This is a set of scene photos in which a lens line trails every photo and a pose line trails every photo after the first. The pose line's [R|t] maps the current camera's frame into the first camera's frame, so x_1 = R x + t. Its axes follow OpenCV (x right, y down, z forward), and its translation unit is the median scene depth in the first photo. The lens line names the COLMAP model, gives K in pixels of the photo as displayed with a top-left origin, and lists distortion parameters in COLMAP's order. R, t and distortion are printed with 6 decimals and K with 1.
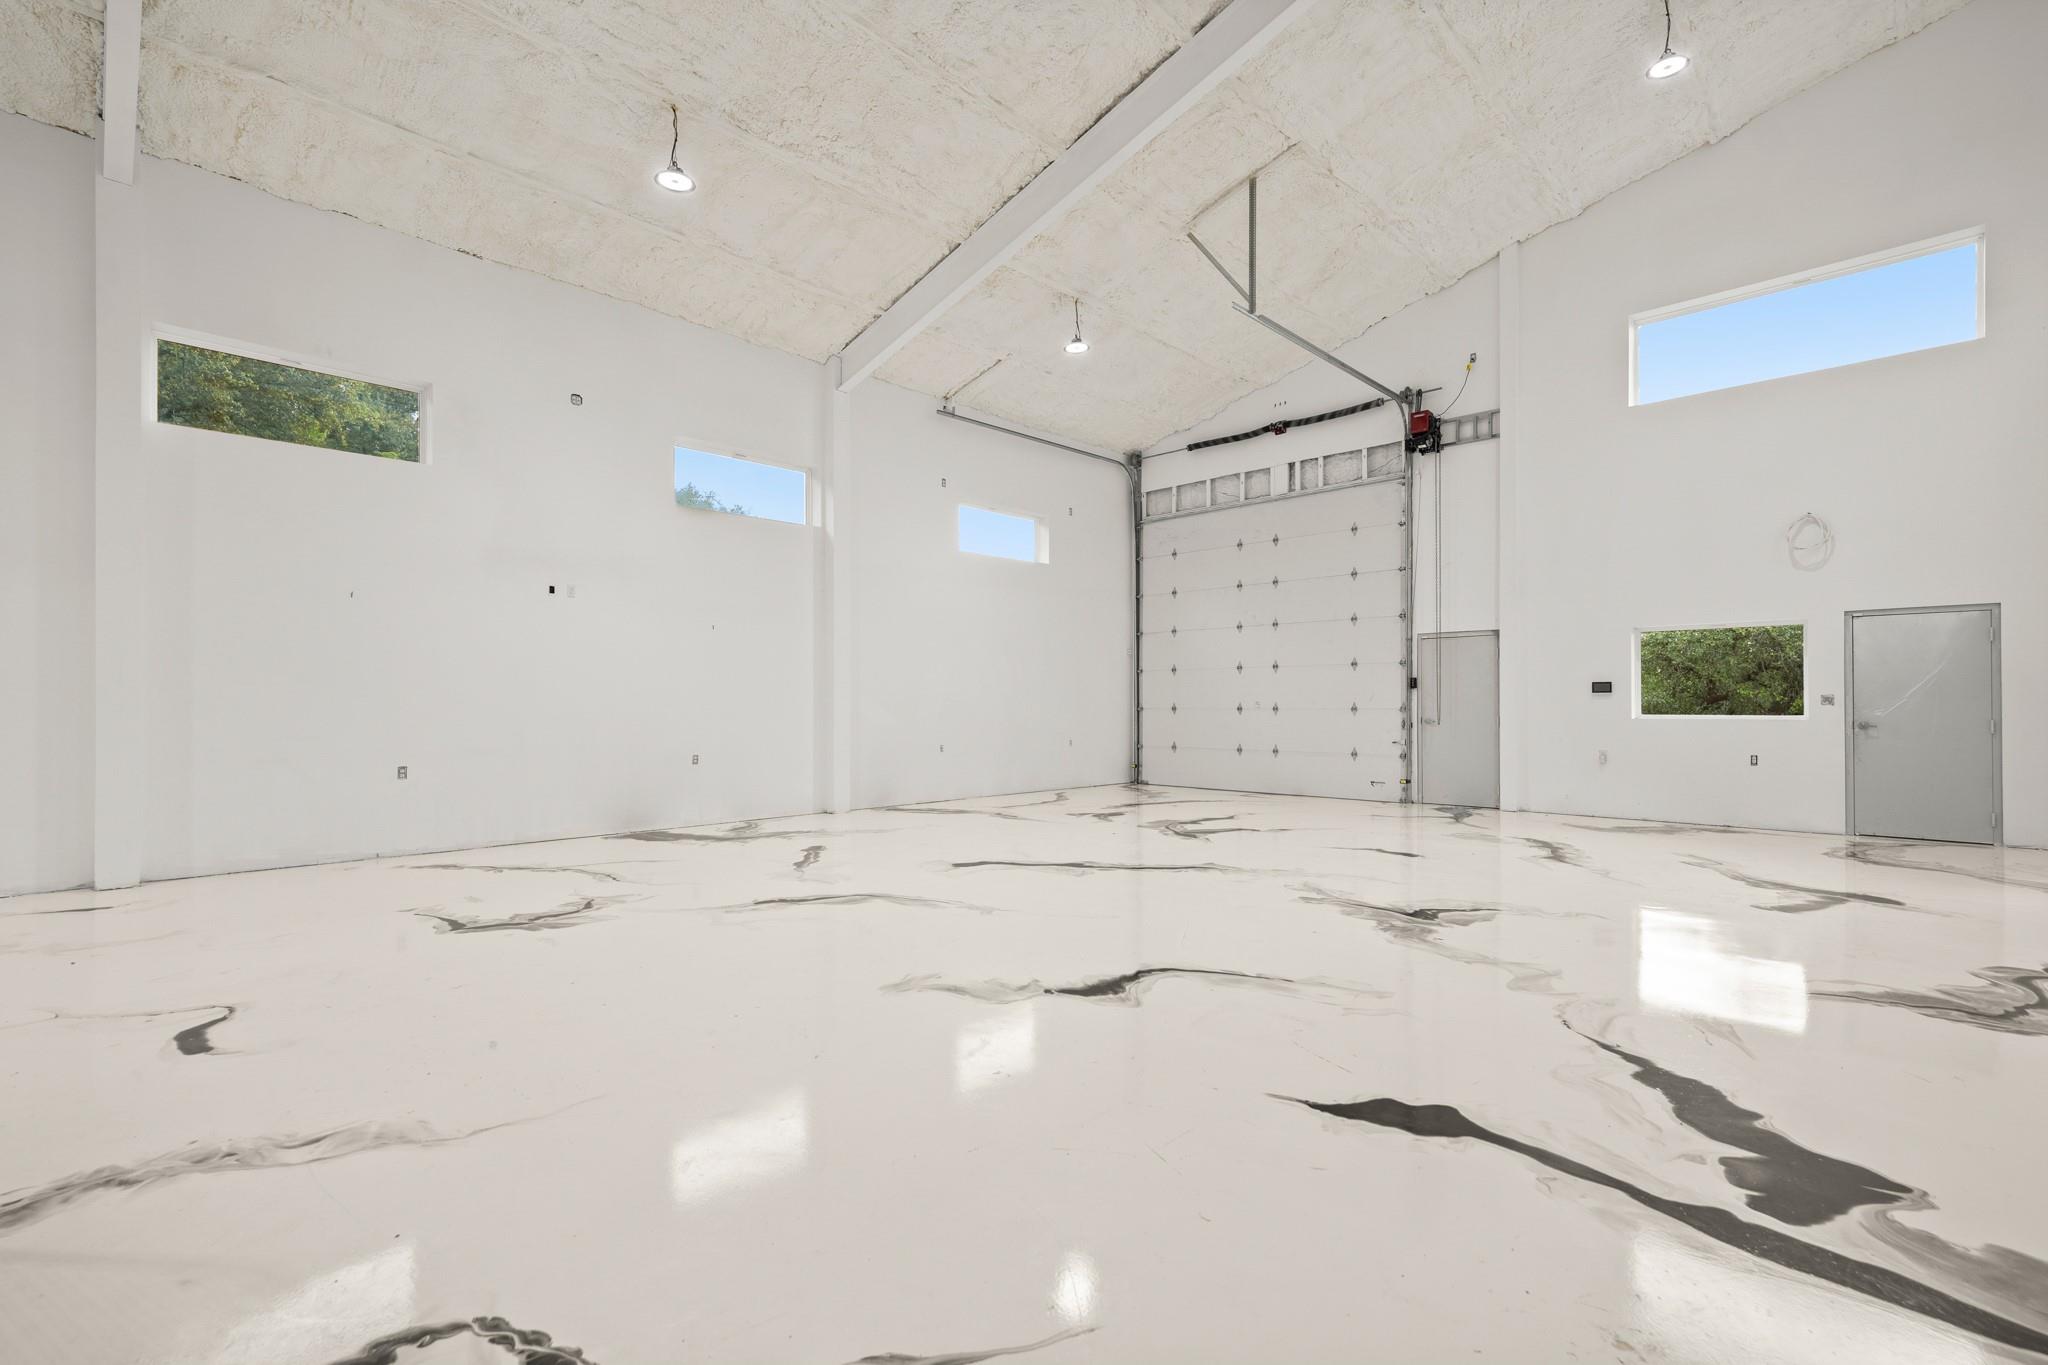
lens RADIAL K [[915.3, 0, 1018.8], [0, 915.3, 702.2], [0, 0, 1]] dist [0.002802, 0.000660]
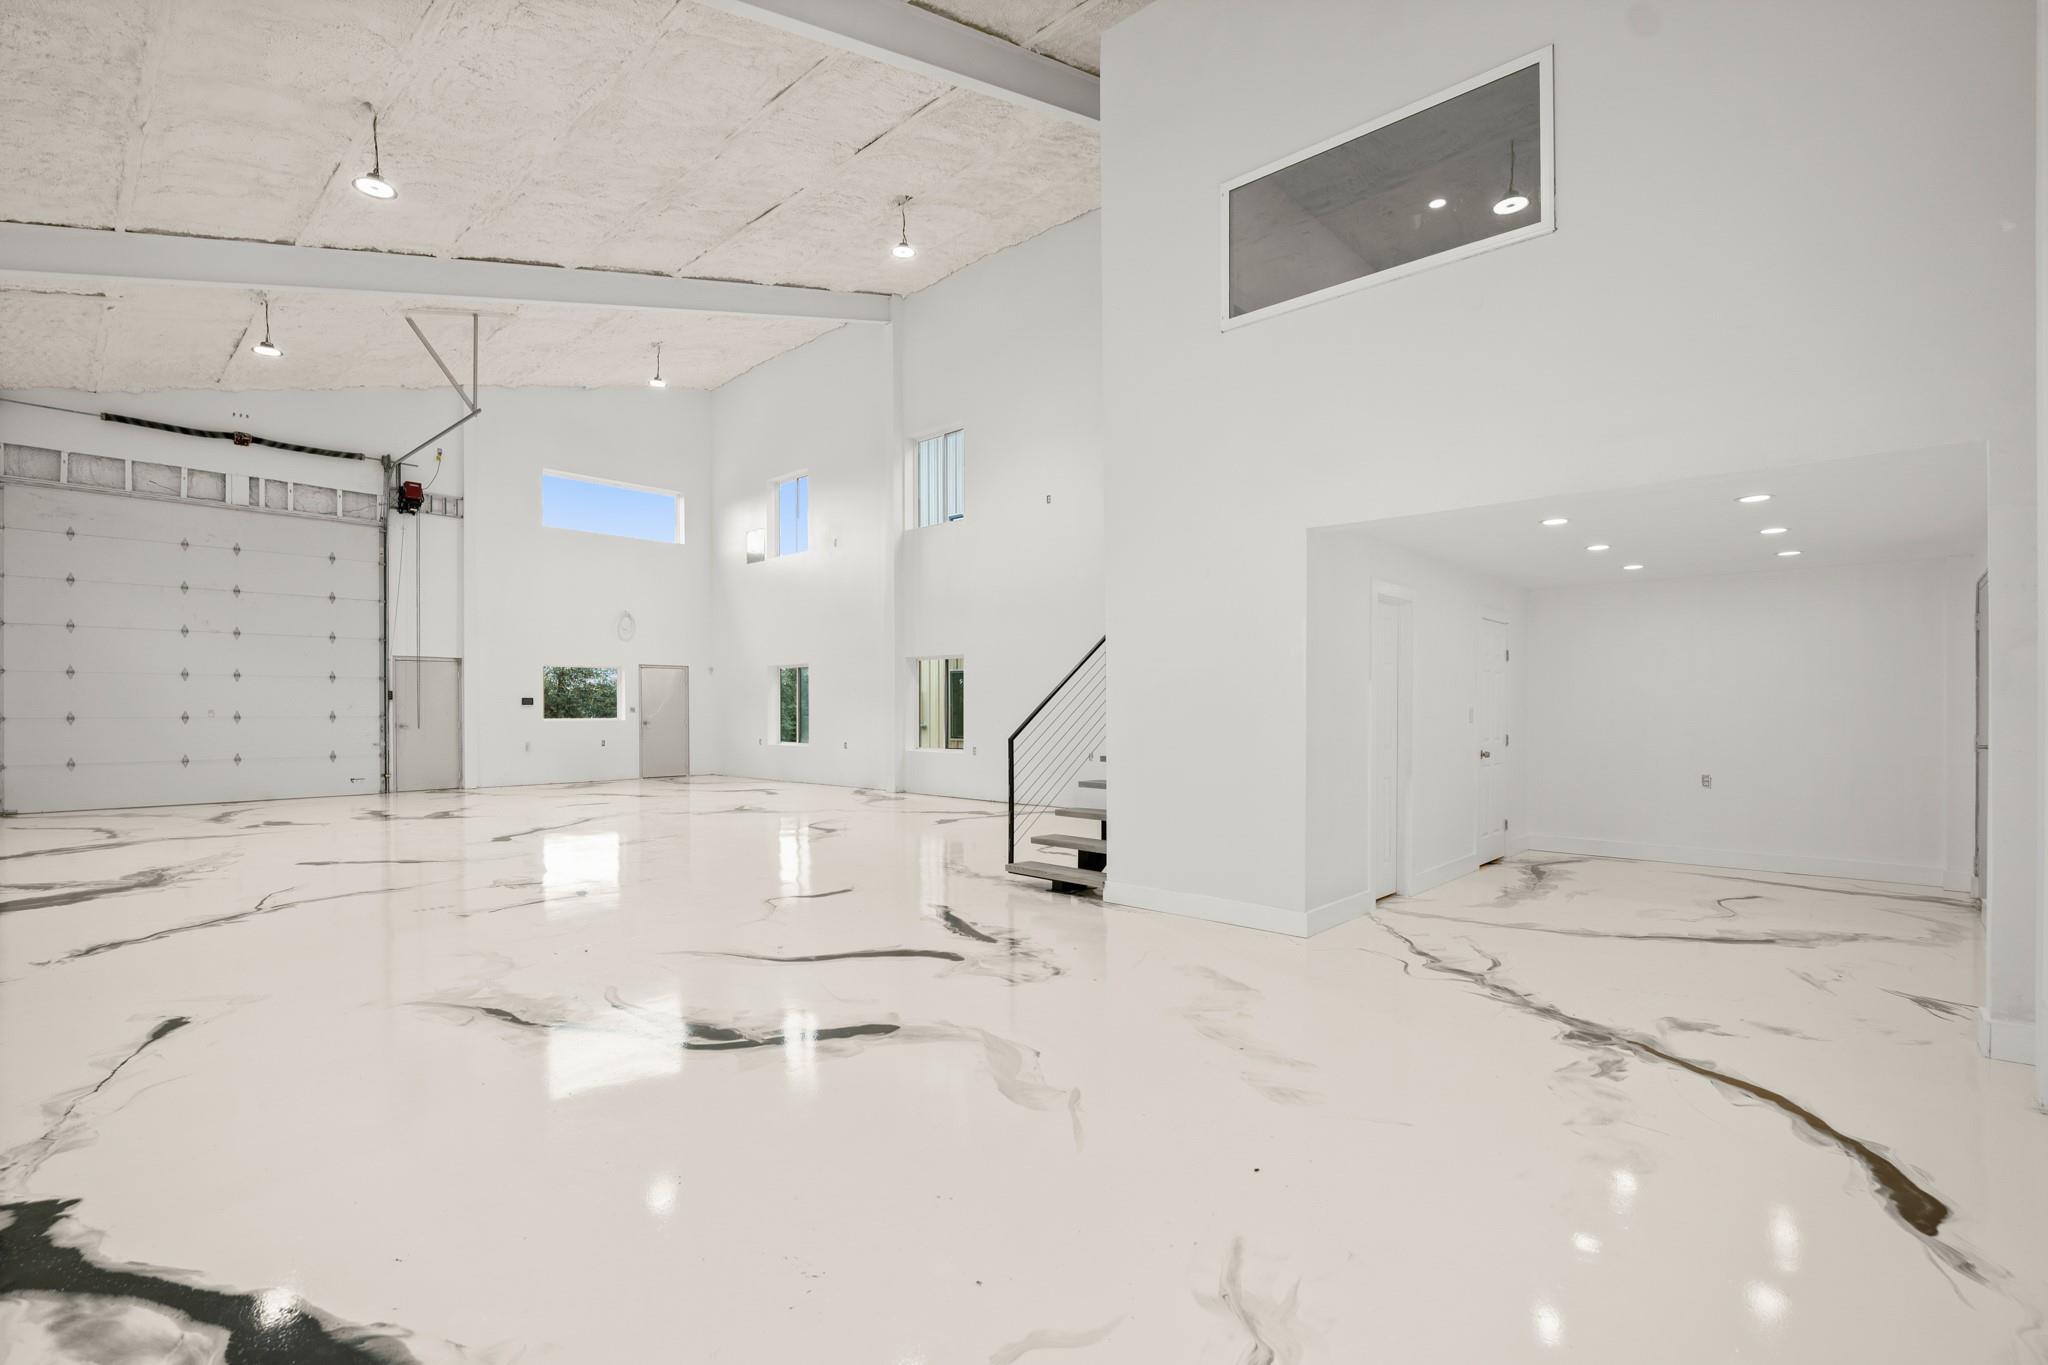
lens RADIAL K [[919.8, 0, 996.8], [0, 919.8, 711.4], [0, 0, 1]] dist [-0.016378, 0.000289]
pose [[-0.010742, -0.000980, 0.999942, -0.807471], [-0.001691, 0.999998, 0.000962, -0.001869], [-0.999941, -0.001681, -0.010744, 0.197796]]
